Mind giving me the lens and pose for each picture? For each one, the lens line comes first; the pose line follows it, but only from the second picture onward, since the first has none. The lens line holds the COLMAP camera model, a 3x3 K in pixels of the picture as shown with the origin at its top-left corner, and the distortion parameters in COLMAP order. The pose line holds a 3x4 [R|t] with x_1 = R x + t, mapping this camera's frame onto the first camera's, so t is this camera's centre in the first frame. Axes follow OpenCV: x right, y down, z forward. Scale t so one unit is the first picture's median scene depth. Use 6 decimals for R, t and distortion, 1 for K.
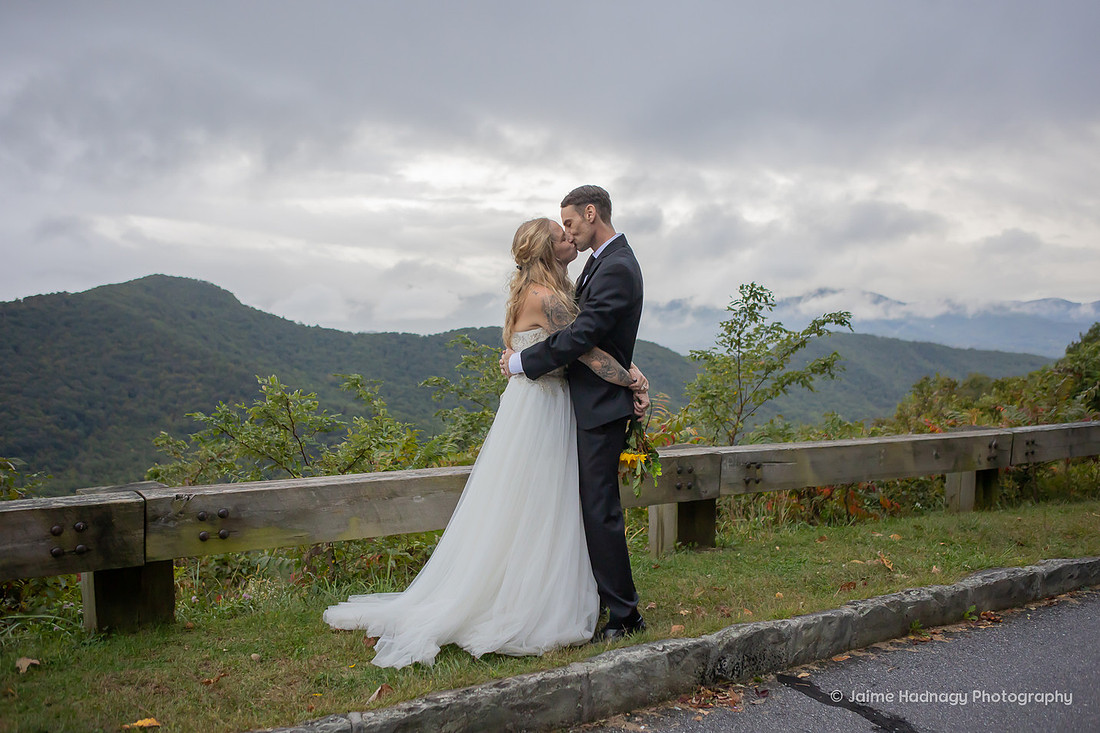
lens RADIAL K [[1006.3, 0, 550.0], [0, 1006.3, 366.5], [0, 0, 1]] dist [-0.077931, 0.111914]
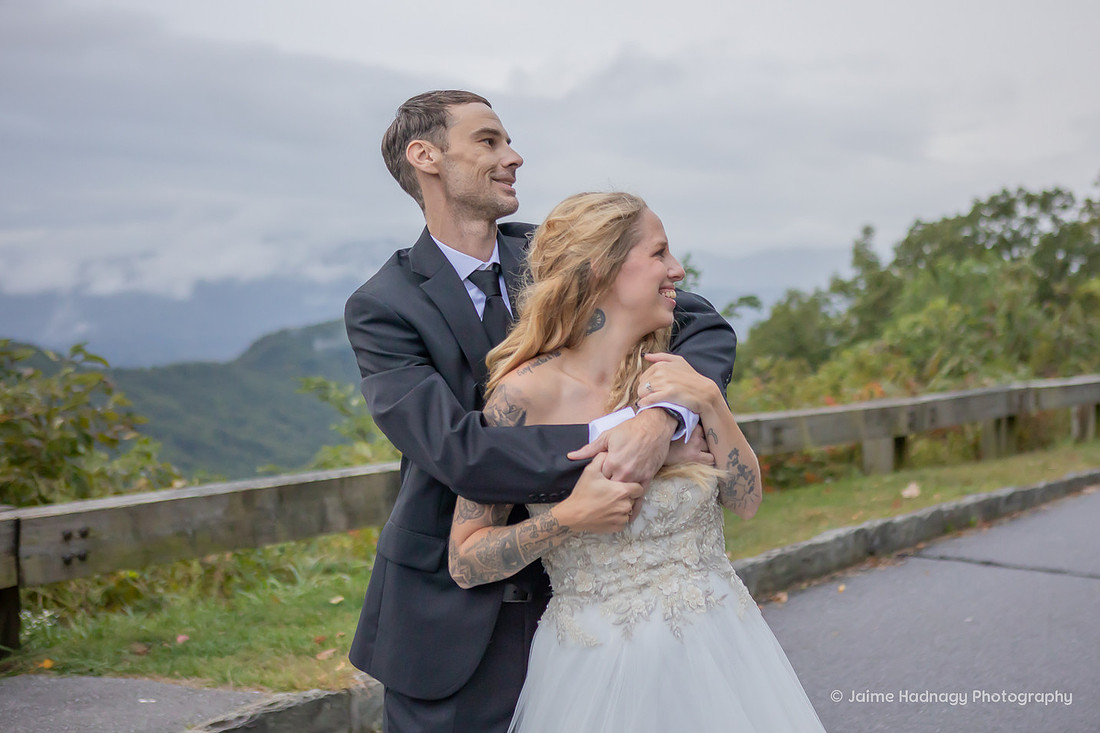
lens RADIAL K [[1787.8, 0, 632.5], [0, 1787.8, 302.7], [0, 0, 1]] dist [0.010656, 0.085106]
pose [[0.904629, -0.026279, 0.425390, -0.500149], [0.044428, 0.998474, -0.032797, 0.007097], [-0.423879, 0.048568, 0.904416, -0.492871]]
